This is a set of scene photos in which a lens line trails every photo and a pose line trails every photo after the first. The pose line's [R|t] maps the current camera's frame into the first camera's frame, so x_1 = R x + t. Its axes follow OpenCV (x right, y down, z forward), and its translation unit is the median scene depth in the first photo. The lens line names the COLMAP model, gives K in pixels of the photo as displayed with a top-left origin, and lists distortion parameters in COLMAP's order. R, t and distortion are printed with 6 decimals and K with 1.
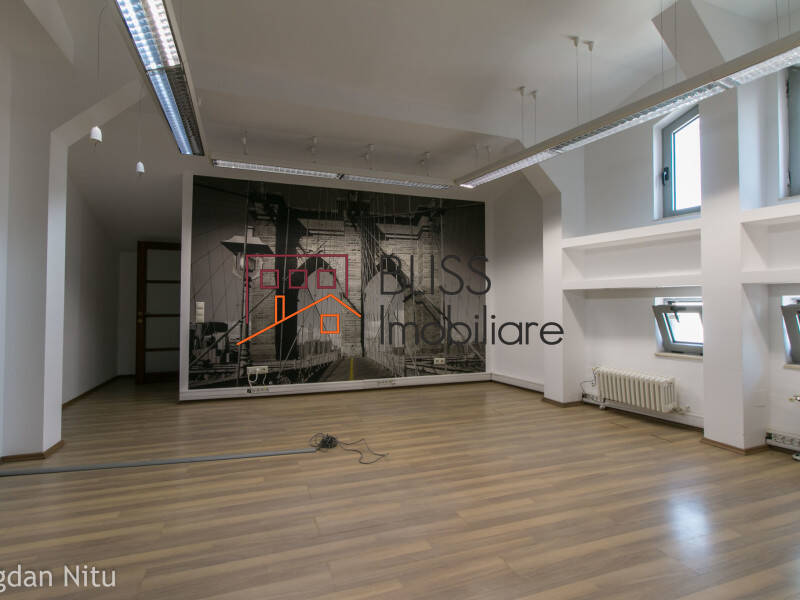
lens RADIAL K [[410.3, 0, 399.0], [0, 410.3, 294.7], [0, 0, 1]] dist [0.001989, 0.000547]
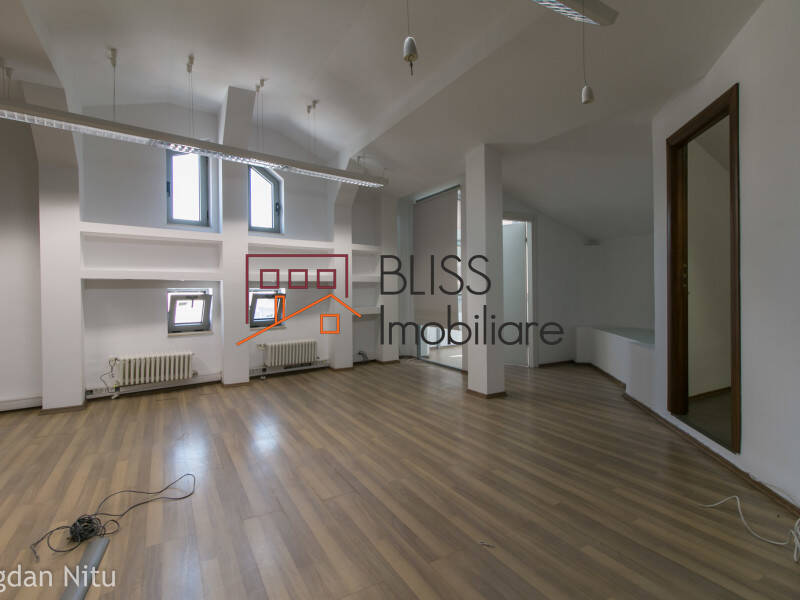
lens RADIAL K [[410.3, 0, 399.0], [0, 410.3, 294.7], [0, 0, 1]] dist [0.001989, 0.000547]
pose [[-0.173653, -0.001499, 0.984806, -0.572428], [-0.016053, 0.999870, -0.001308, 0.012966], [-0.984676, -0.016036, -0.173655, 0.457999]]
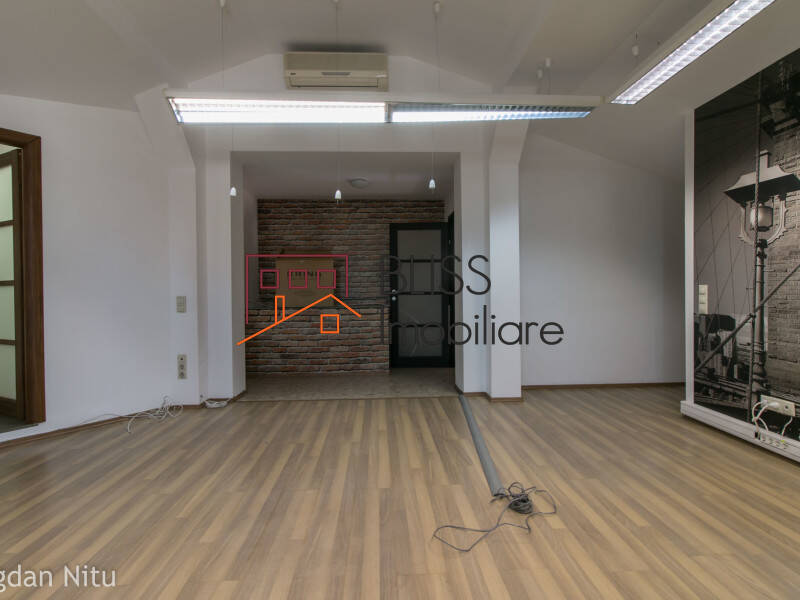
lens RADIAL K [[410.3, 0, 399.0], [0, 410.3, 294.7], [0, 0, 1]] dist [0.001989, 0.000547]
pose [[-0.286962, 0.004956, -0.957929, 0.348308], [0.033433, 0.999429, -0.004845, 0.020440], [0.957358, -0.033417, -0.286964, 0.700699]]
